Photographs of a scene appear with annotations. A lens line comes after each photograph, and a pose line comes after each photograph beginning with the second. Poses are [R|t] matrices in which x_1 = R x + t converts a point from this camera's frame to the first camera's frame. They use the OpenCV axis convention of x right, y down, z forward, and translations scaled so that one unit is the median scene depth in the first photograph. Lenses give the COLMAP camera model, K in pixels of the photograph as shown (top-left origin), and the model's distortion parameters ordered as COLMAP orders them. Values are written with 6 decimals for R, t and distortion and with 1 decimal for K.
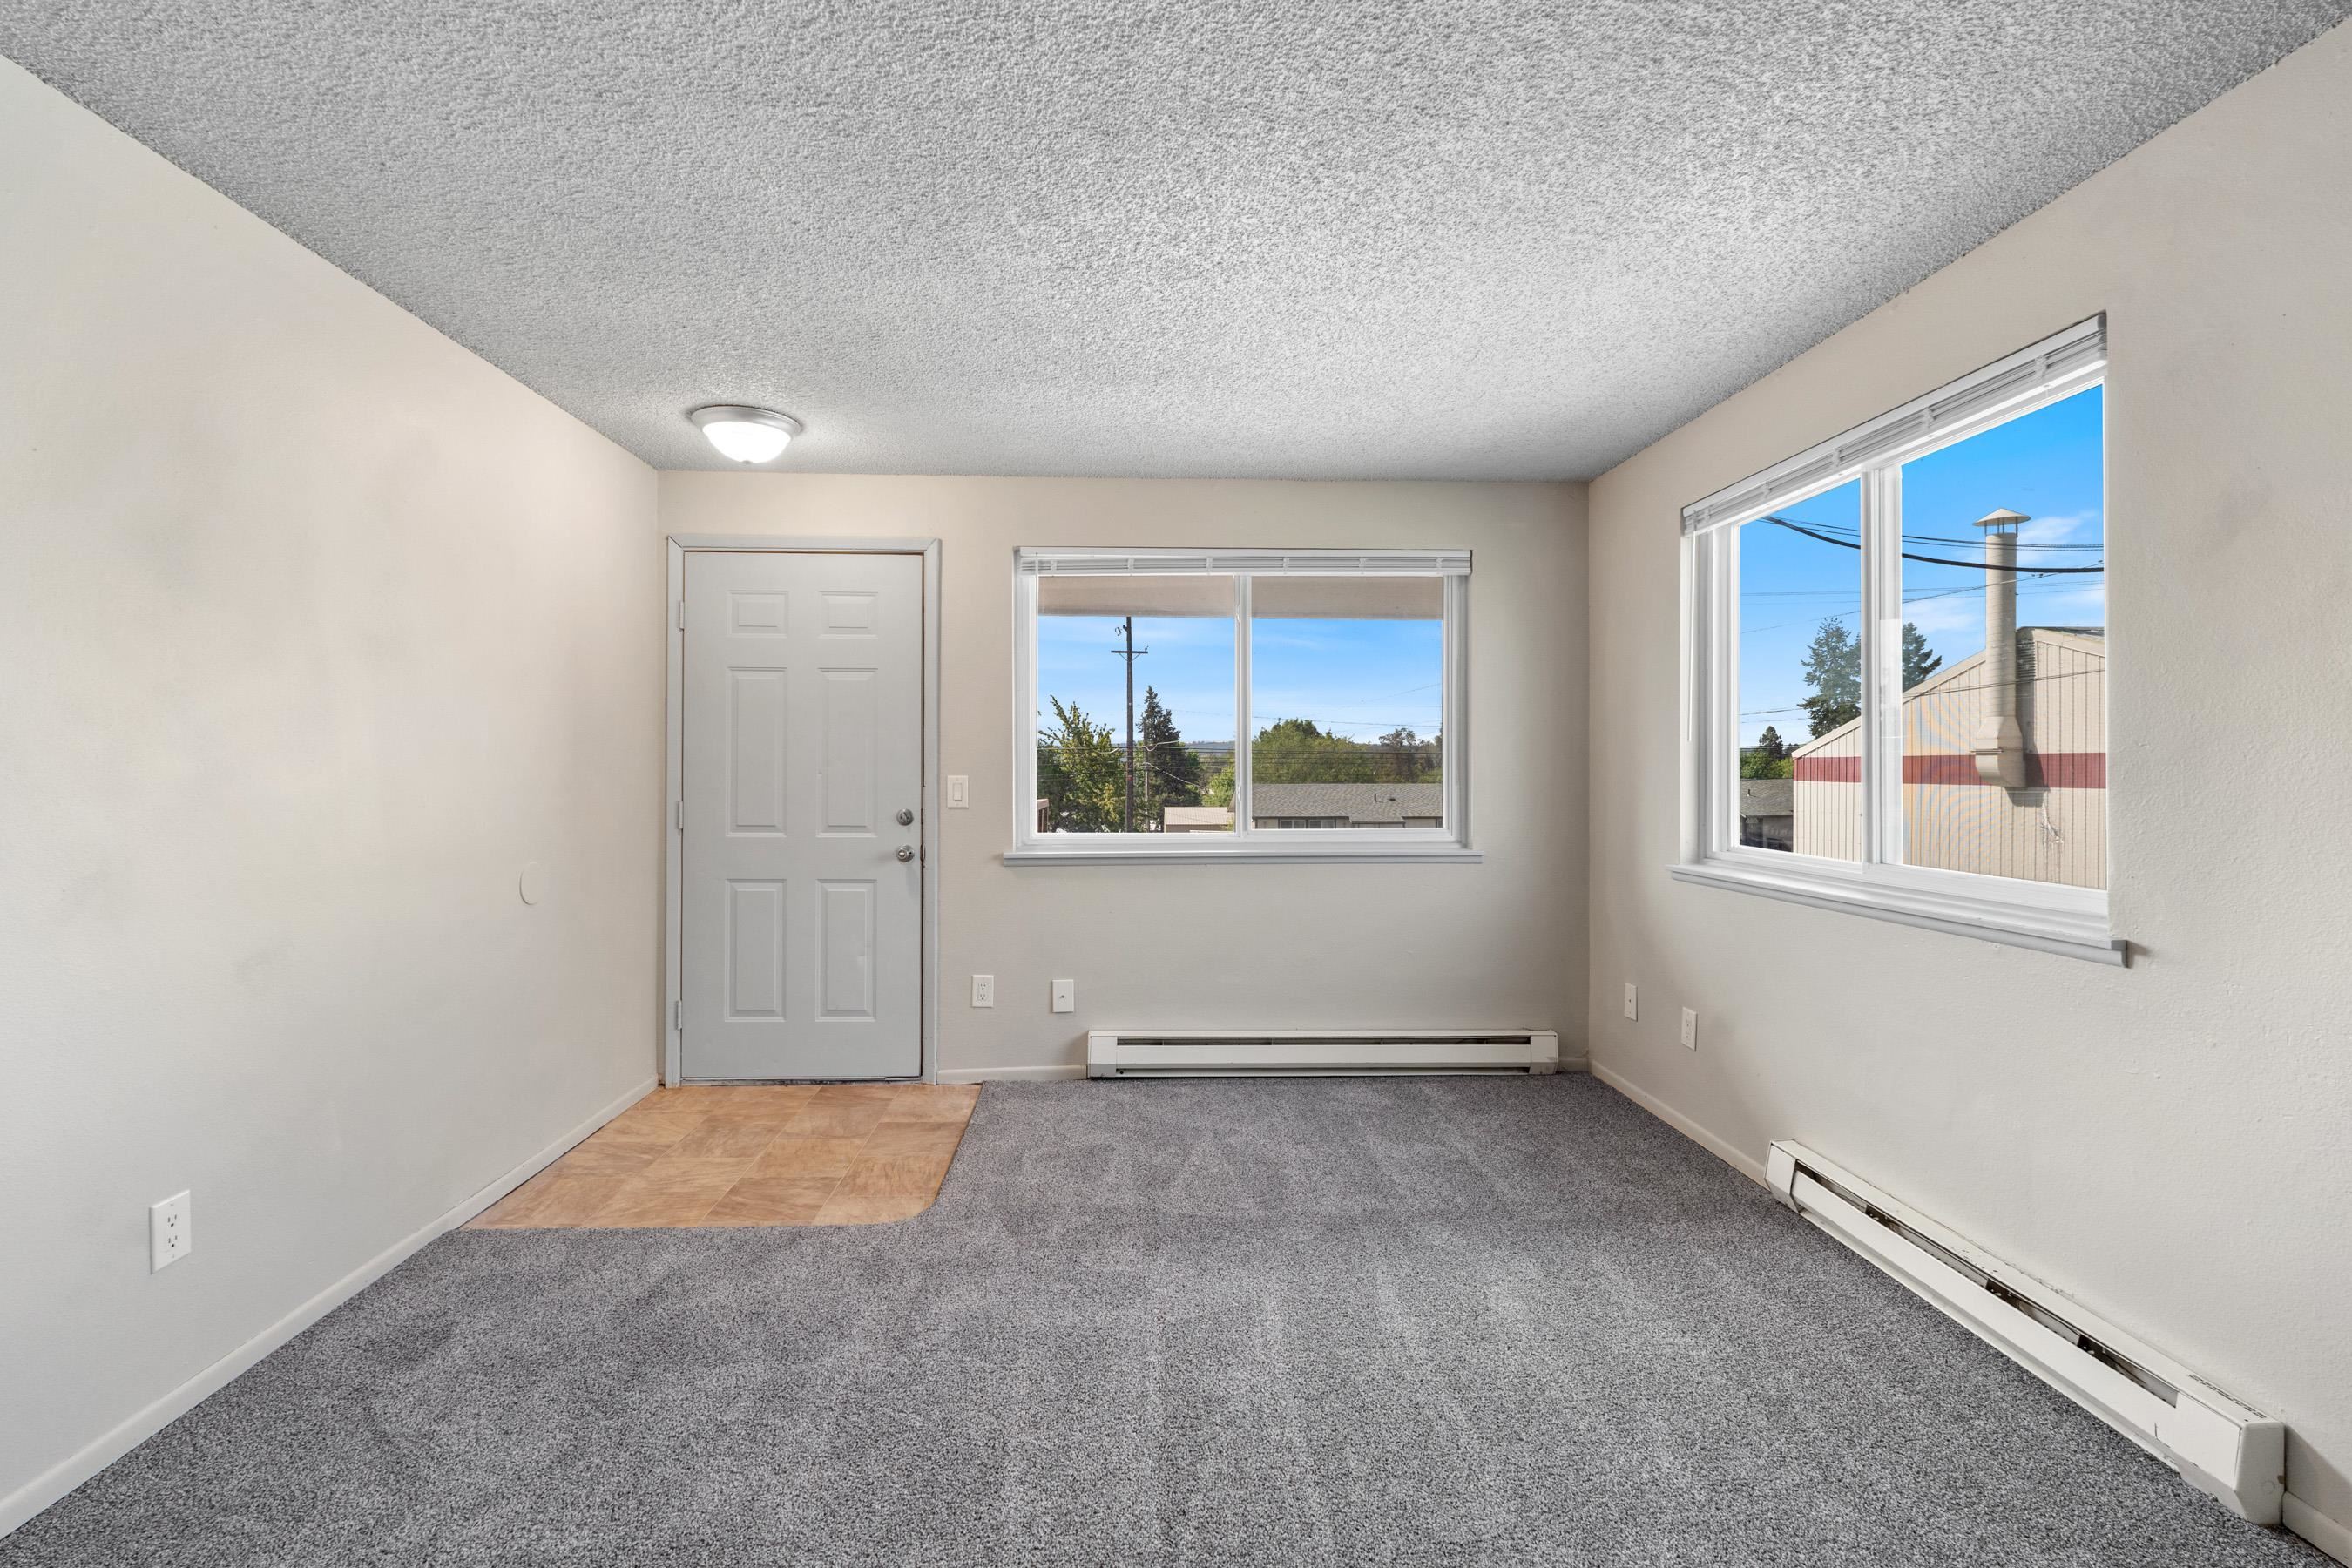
lens RADIAL K [[1049.9, 0, 1156.6], [0, 1049.9, 750.4], [0, 0, 1]] dist [-0.005150, 0.001884]
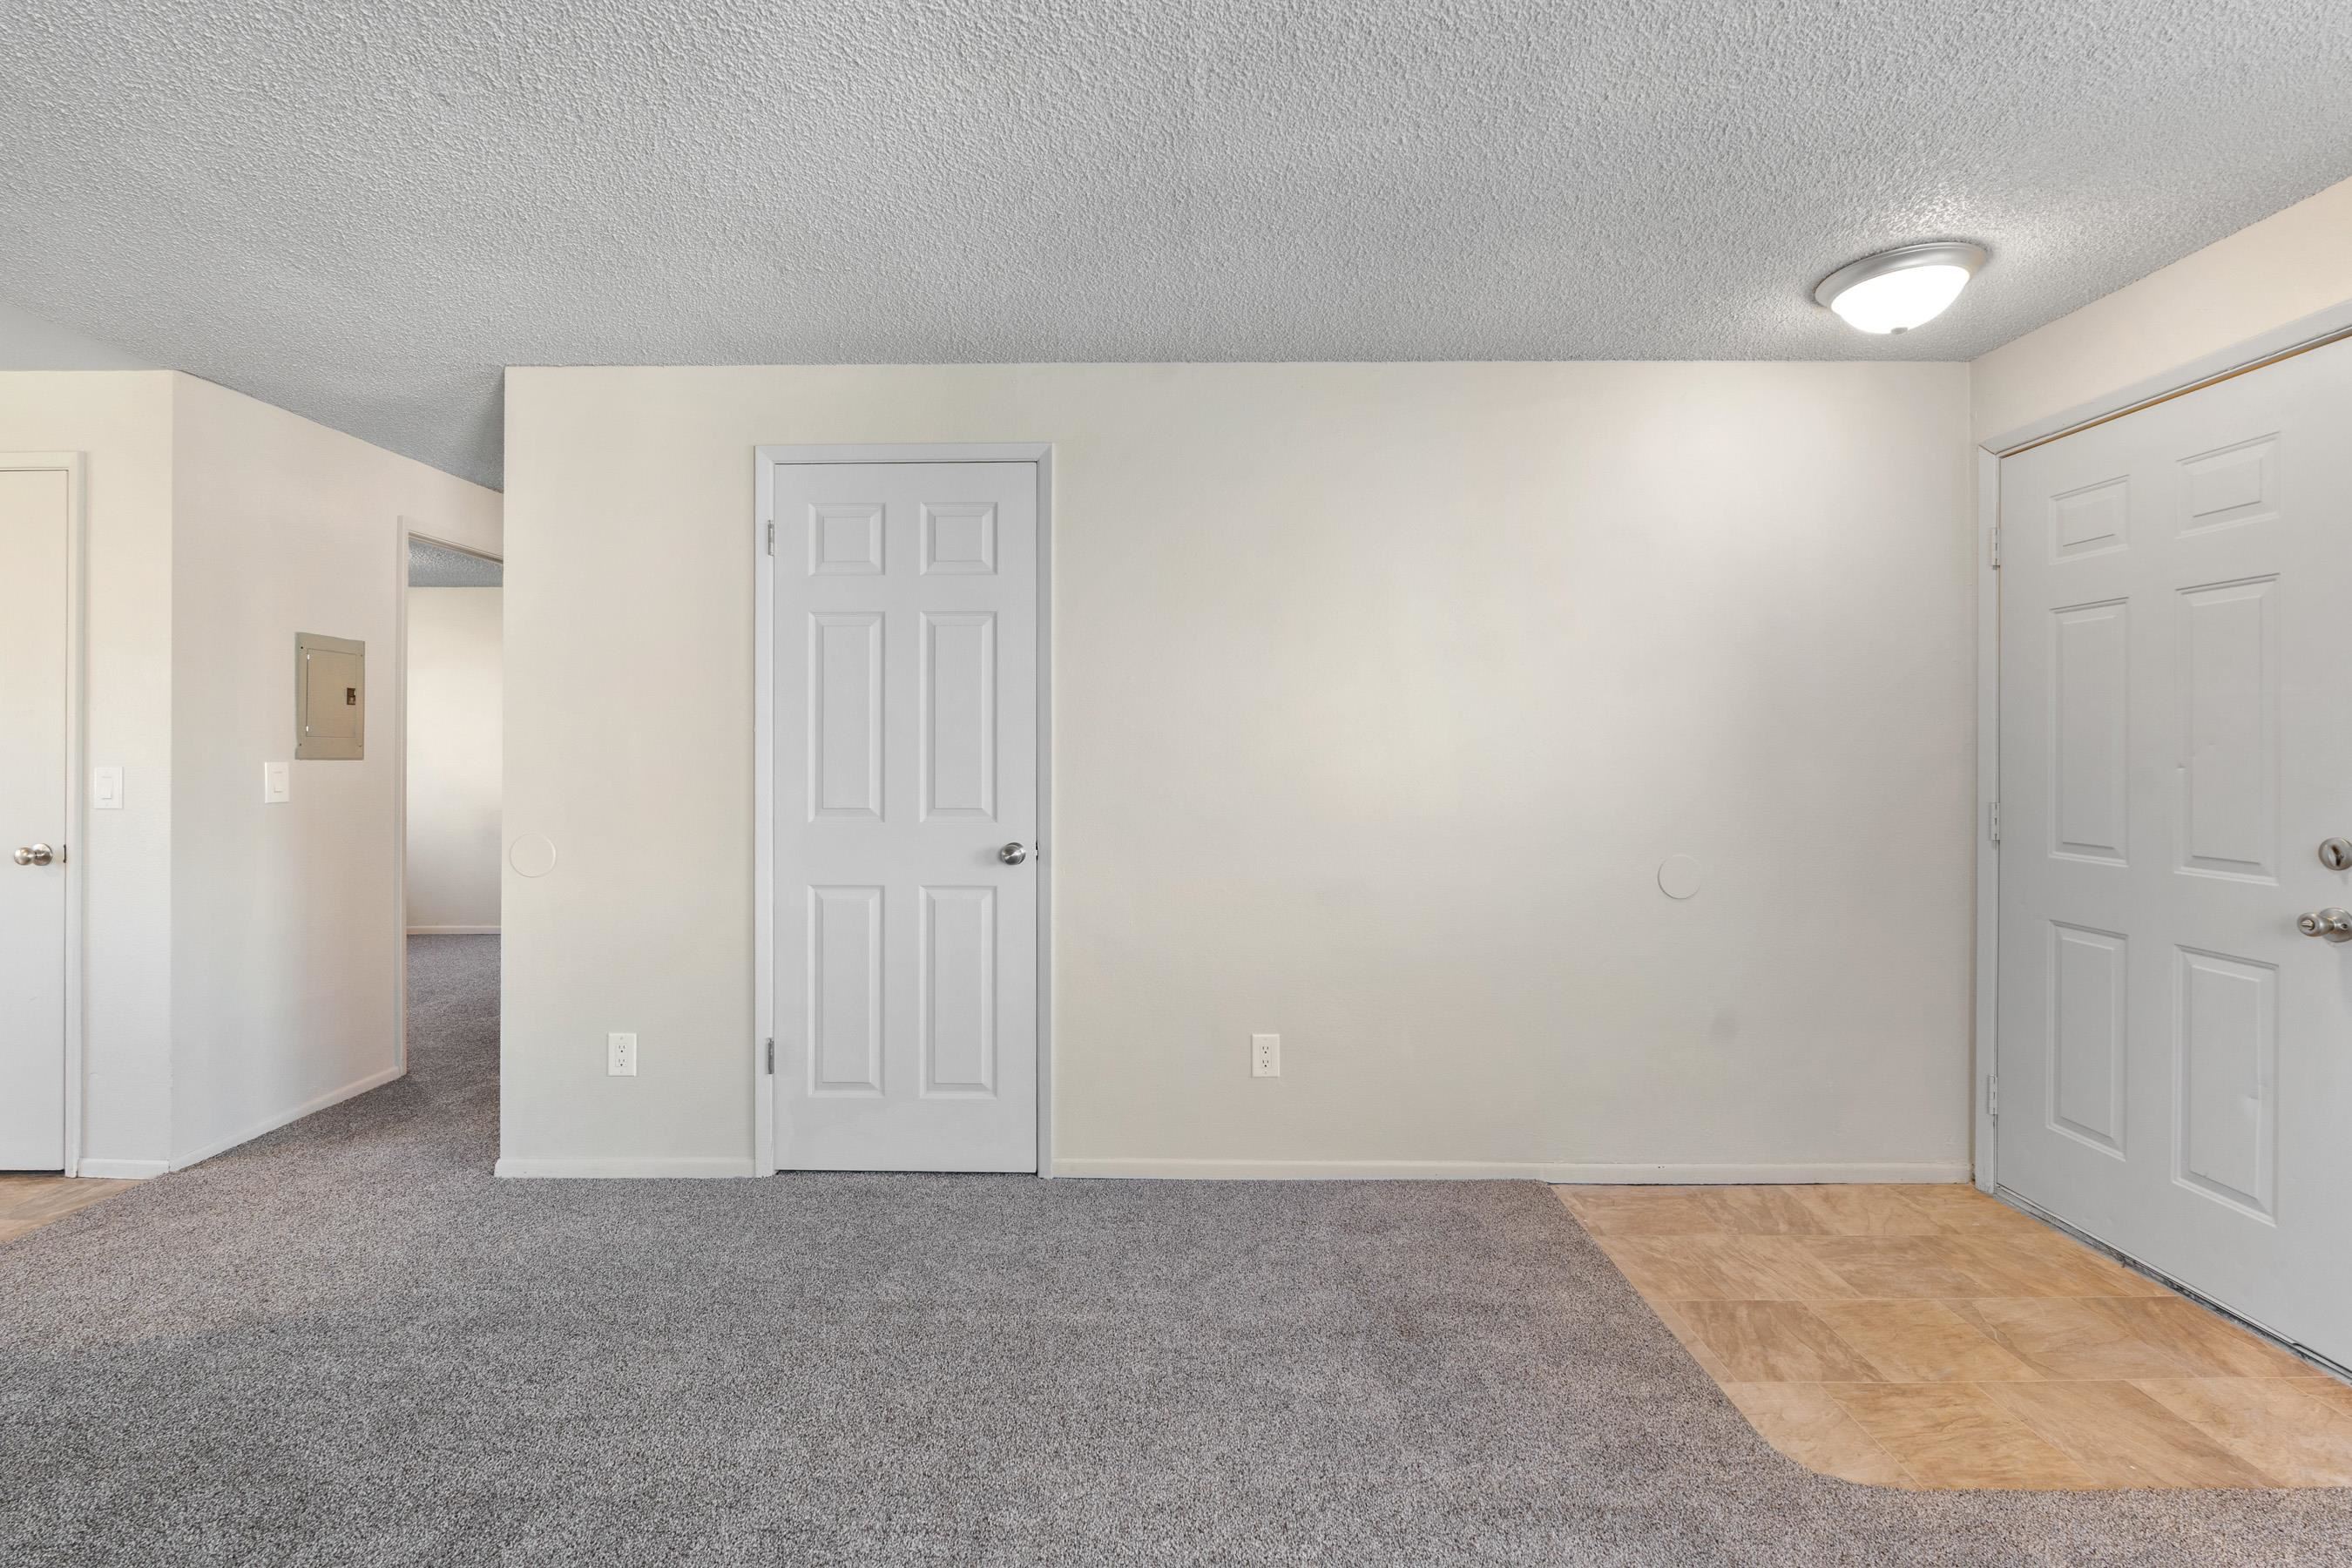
lens RADIAL K [[1049.9, 0, 1184.5], [0, 1049.9, 741.0], [0, 0, 1]] dist [-0.005150, 0.001884]
pose [[-0.044651, -0.011795, -0.998933, 0.340653], [0.013545, 0.999831, -0.012411, 0.008331], [0.998911, -0.014085, -0.044484, 0.538088]]
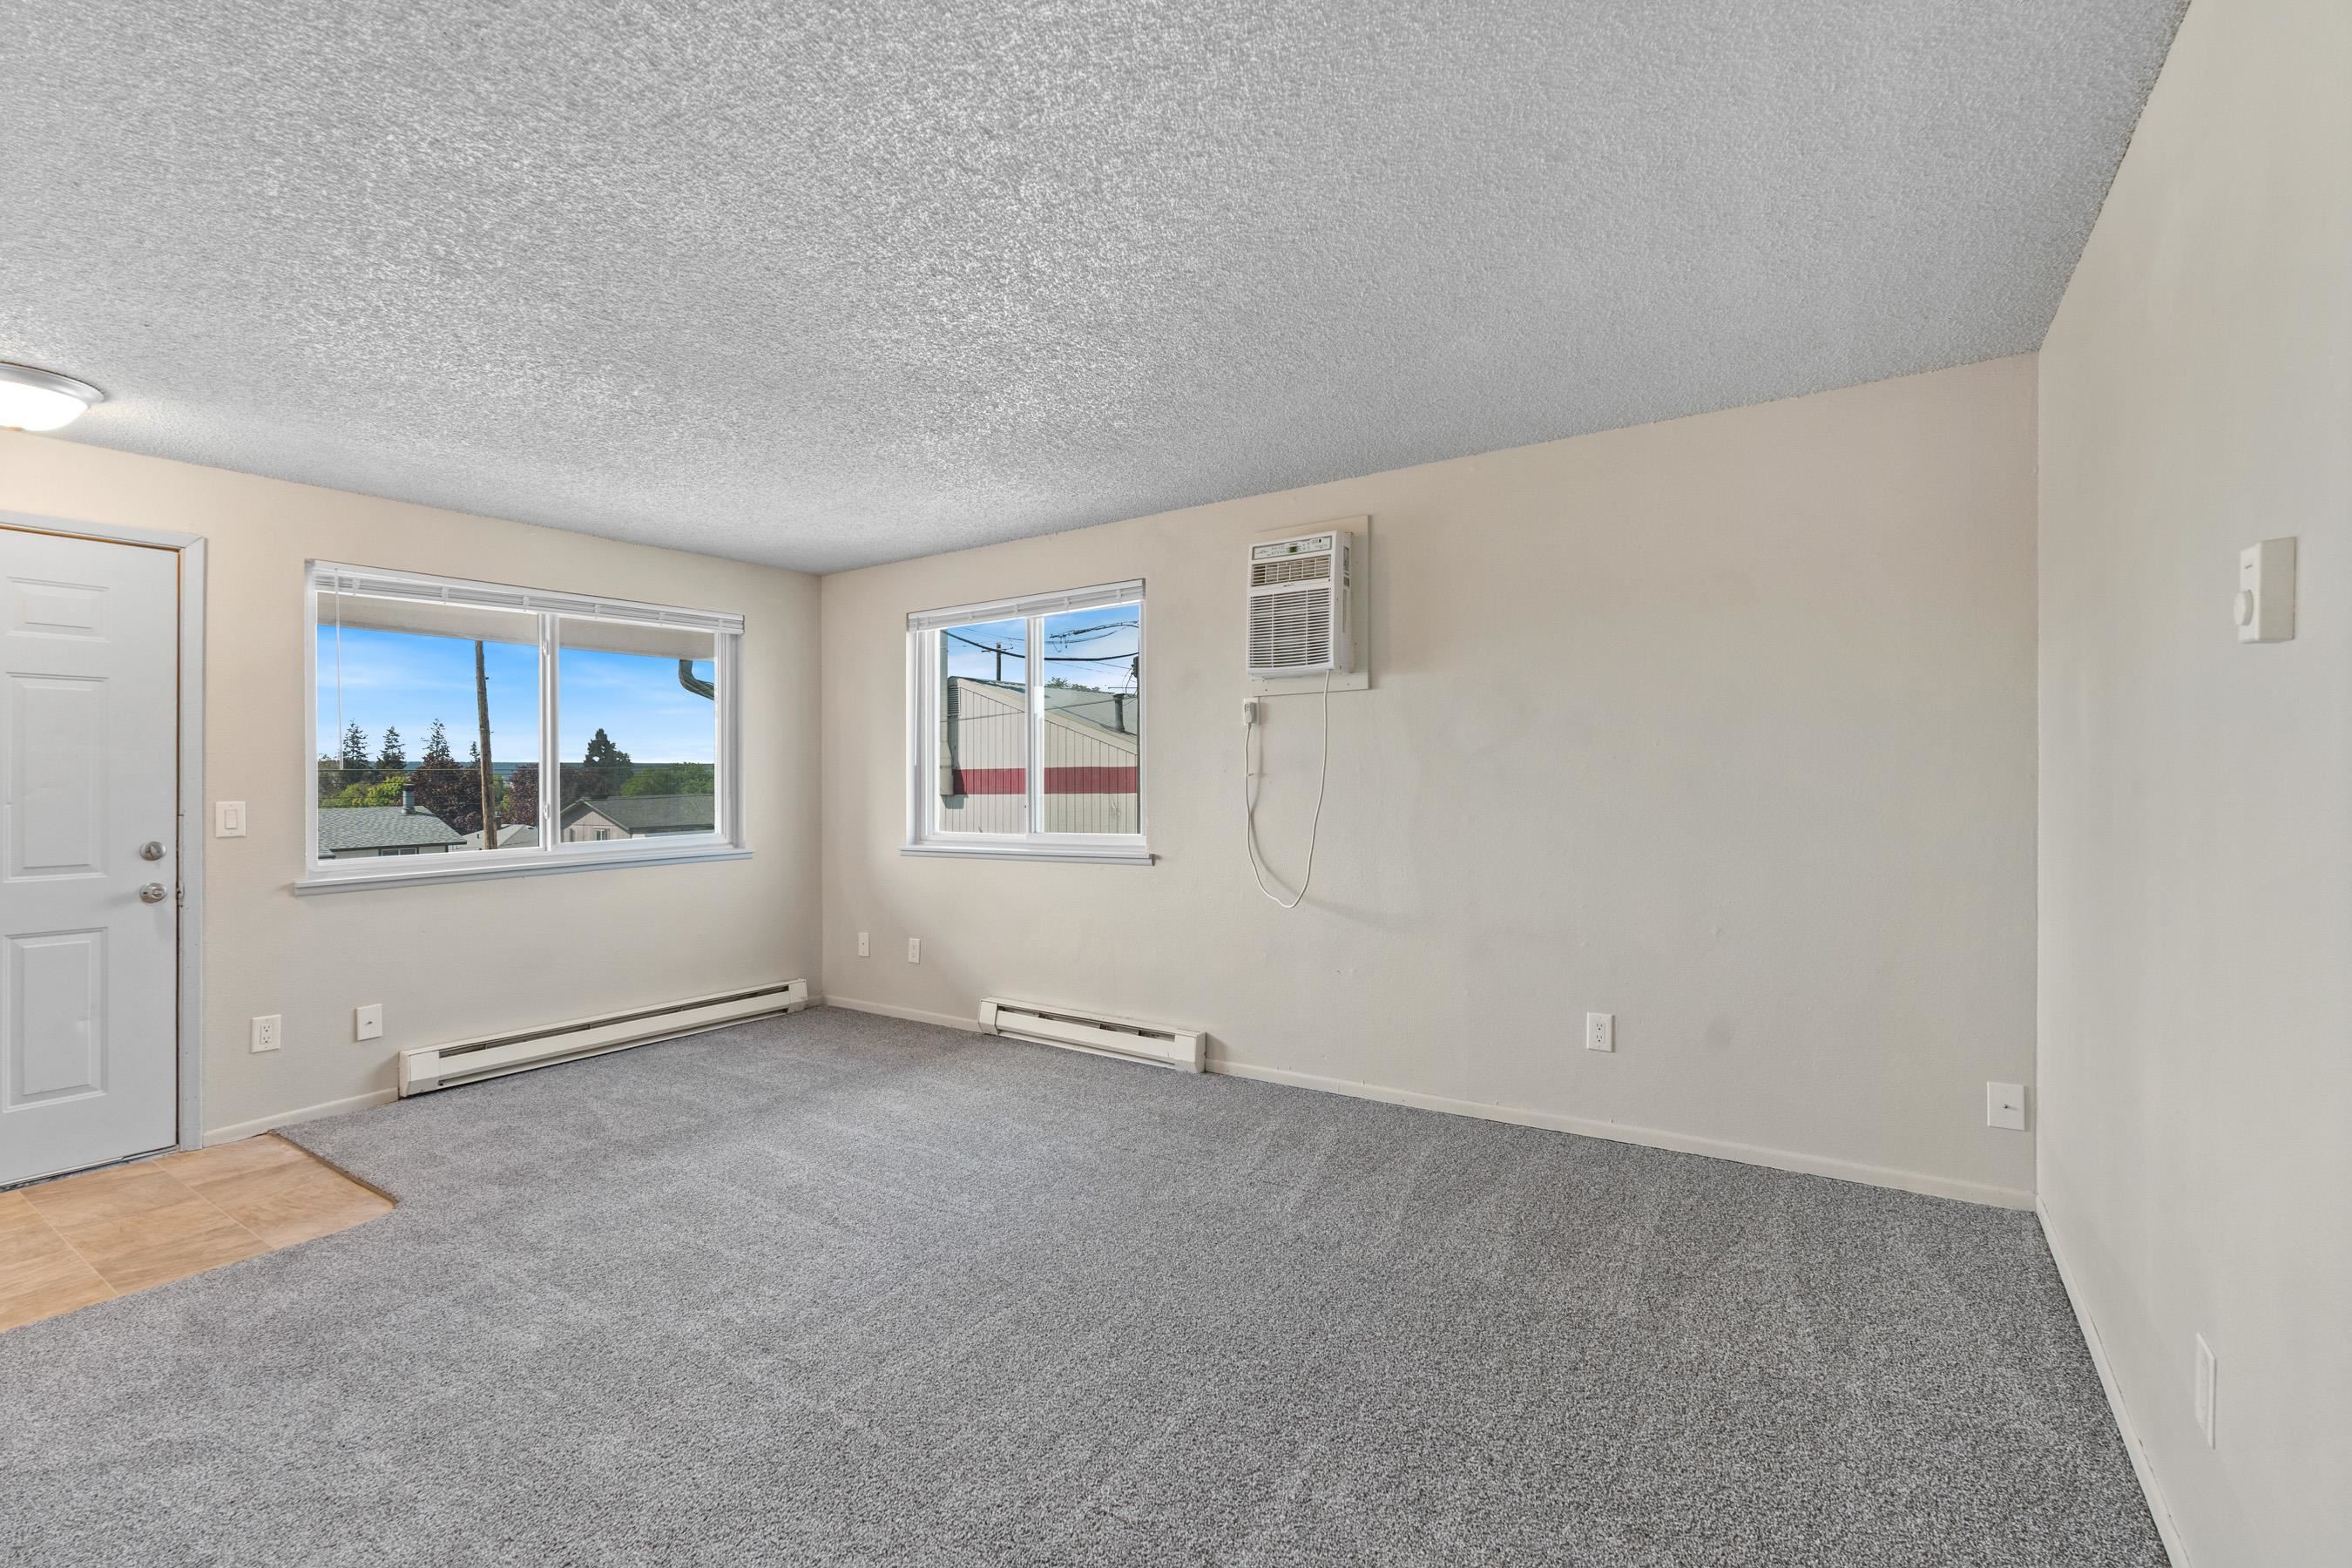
lens RADIAL K [[1049.9, 0, 1200.1], [0, 1049.9, 756.1], [0, 0, 1]] dist [-0.005150, 0.001884]
pose [[0.575212, 0.007707, 0.817968, -0.521873], [0.000547, 0.999952, -0.009806, -0.006848], [-0.818005, 0.006088, 0.575180, -0.240502]]
